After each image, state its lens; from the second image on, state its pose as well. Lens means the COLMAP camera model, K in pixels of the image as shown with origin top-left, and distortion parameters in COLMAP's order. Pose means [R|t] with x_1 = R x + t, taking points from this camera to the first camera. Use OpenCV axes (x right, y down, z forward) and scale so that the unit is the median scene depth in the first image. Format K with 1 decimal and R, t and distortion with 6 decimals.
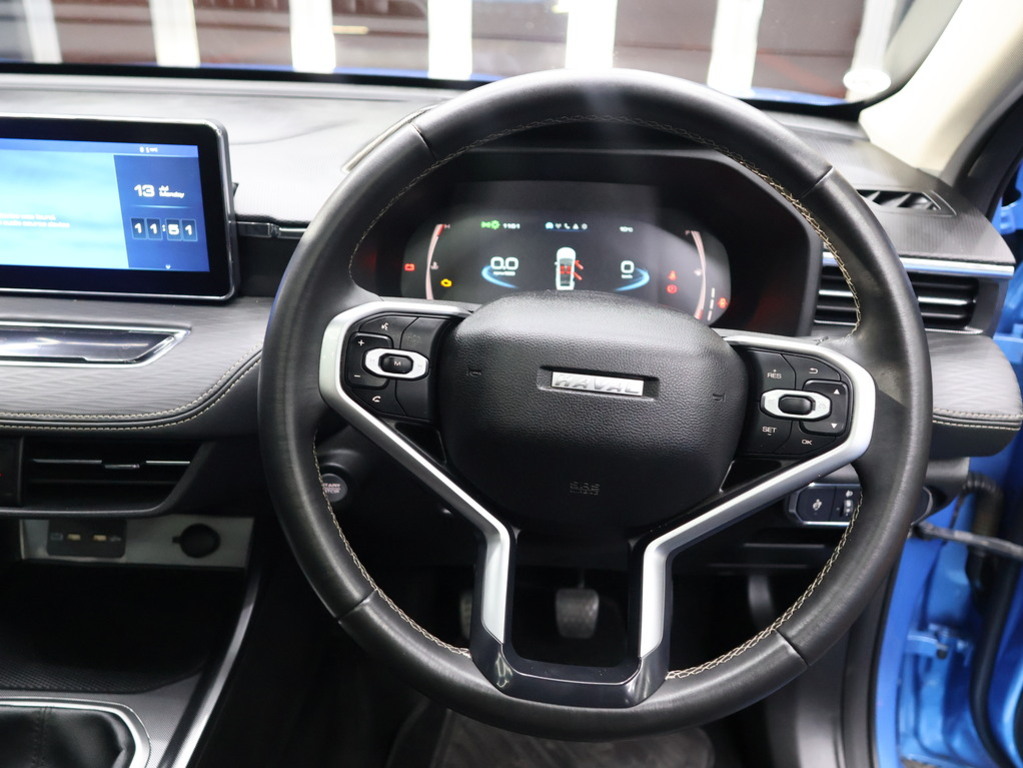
lens RADIAL K [[863.0, 0, 507.0], [0, 863.0, 382.5], [0, 0, 1]] dist [0.000553, -0.007799]
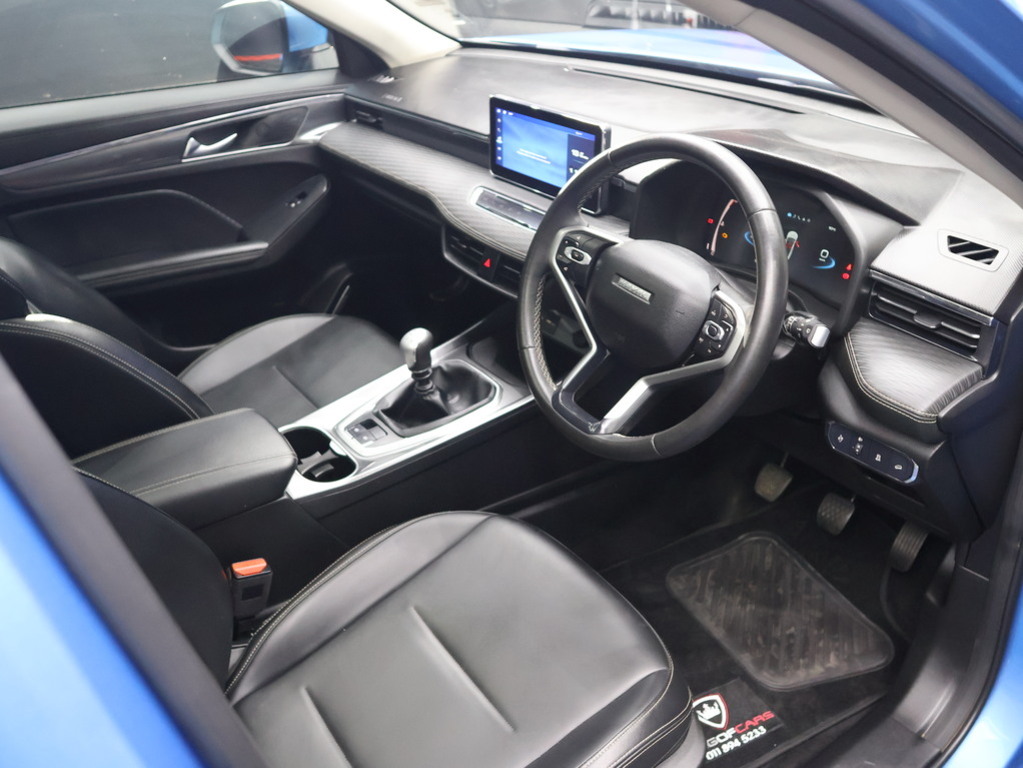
lens RADIAL K [[863.0, 0, 507.0], [0, 863.0, 382.5], [0, 0, 1]] dist [0.000553, -0.007799]
pose [[0.606949, 0.354965, -0.711065, 1.135360], [-0.281732, 0.932708, 0.225130, -0.130545], [0.743129, 0.063687, 0.666111, -0.448782]]
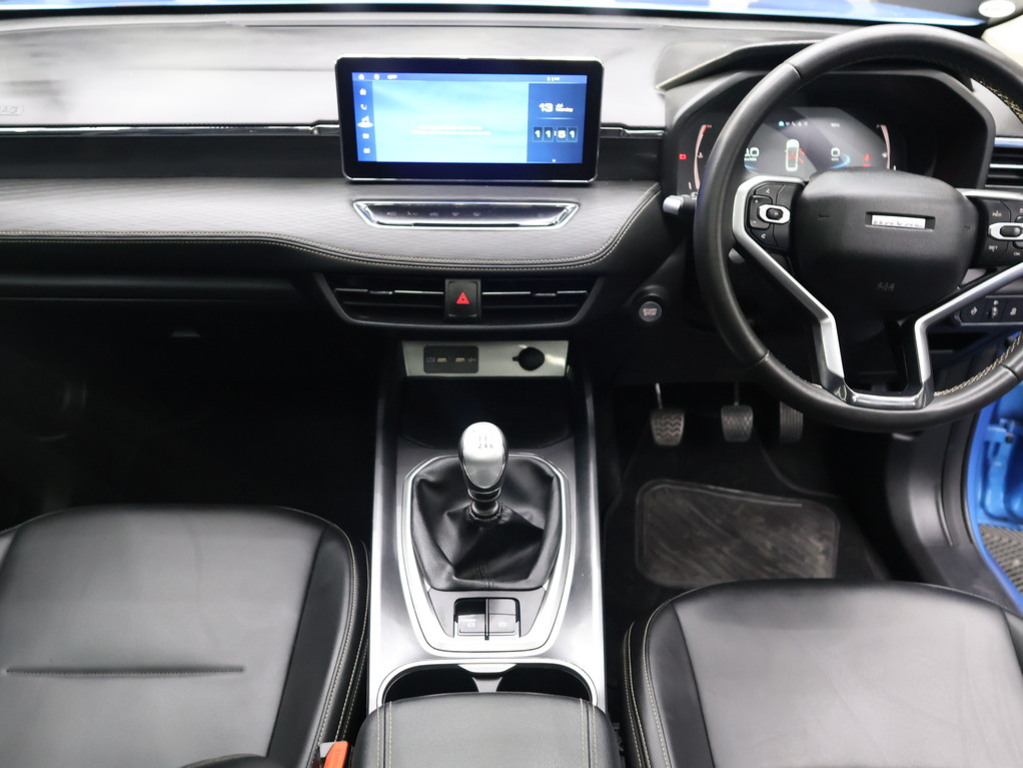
lens RADIAL K [[863.0, 0, 507.0], [0, 863.0, 382.5], [0, 0, 1]] dist [0.000553, -0.007799]
pose [[0.998500, -0.039398, 0.038024, -0.564920], [0.034728, 0.992585, 0.116484, 0.069233], [-0.042331, -0.114989, 0.992464, -0.512080]]
